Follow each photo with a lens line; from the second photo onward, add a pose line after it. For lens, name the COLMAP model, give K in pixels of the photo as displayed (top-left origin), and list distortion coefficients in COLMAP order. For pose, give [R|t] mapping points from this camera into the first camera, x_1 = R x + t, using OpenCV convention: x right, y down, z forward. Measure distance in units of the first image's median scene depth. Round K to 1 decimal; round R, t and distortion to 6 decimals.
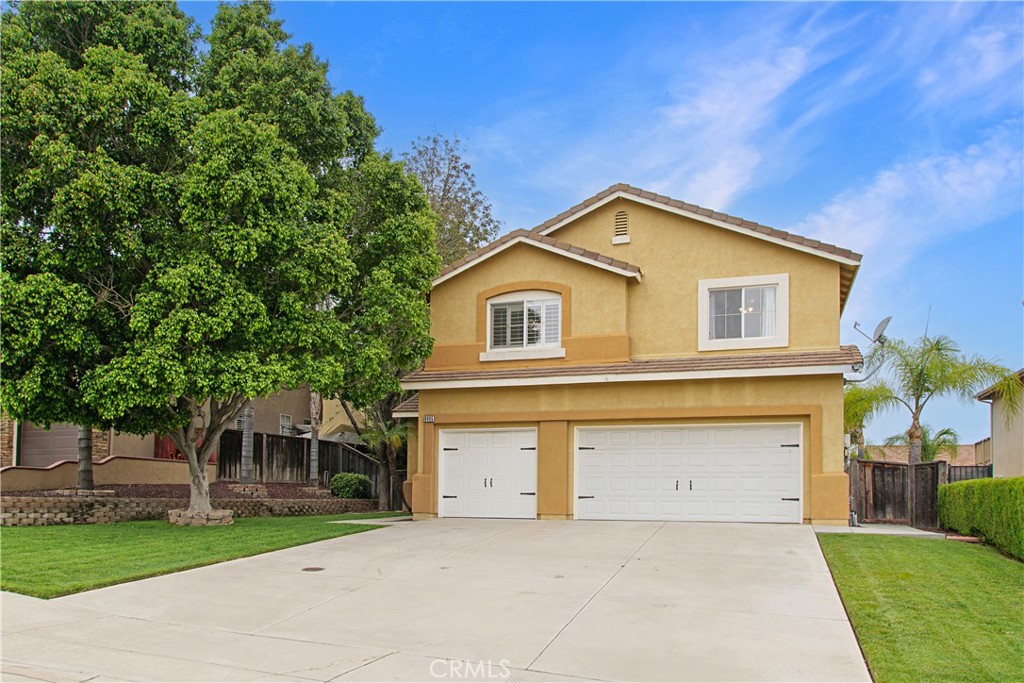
lens RADIAL K [[718.9, 0, 512.2], [0, 718.9, 343.4], [0, 0, 1]] dist [0.005815, -0.000035]
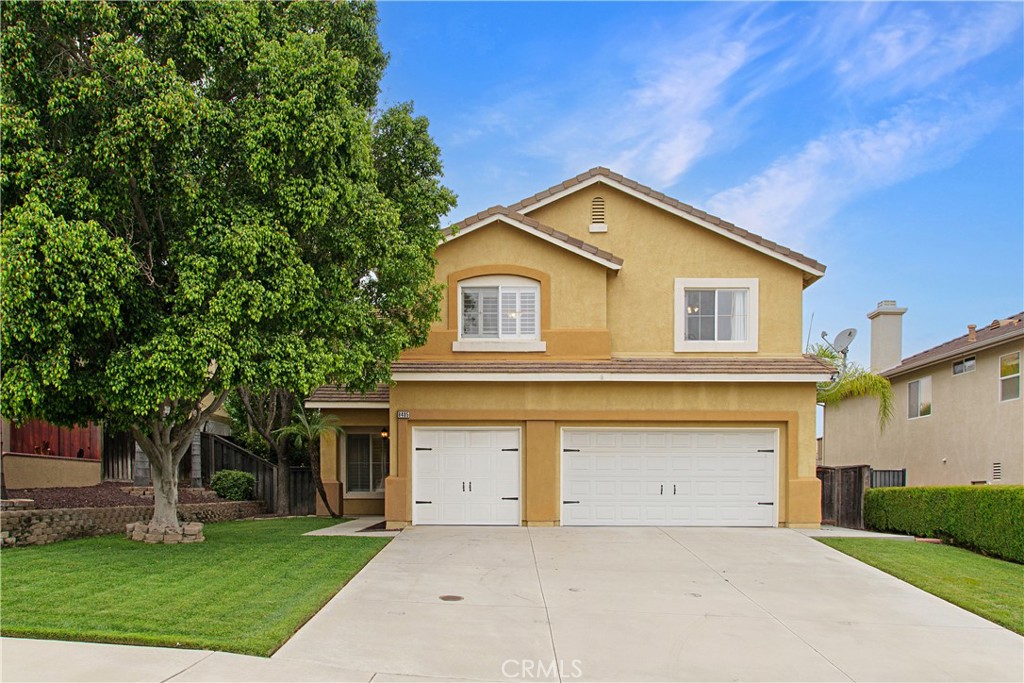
lens RADIAL K [[780.4, 0, 512.6], [0, 780.4, 367.5], [0, 0, 1]] dist [0.001086, 0.001319]
pose [[0.957745, 0.043521, 0.284307, -0.269823], [-0.059666, 0.997046, 0.048372, -0.006647], [-0.281362, -0.063292, 0.957512, 0.055810]]
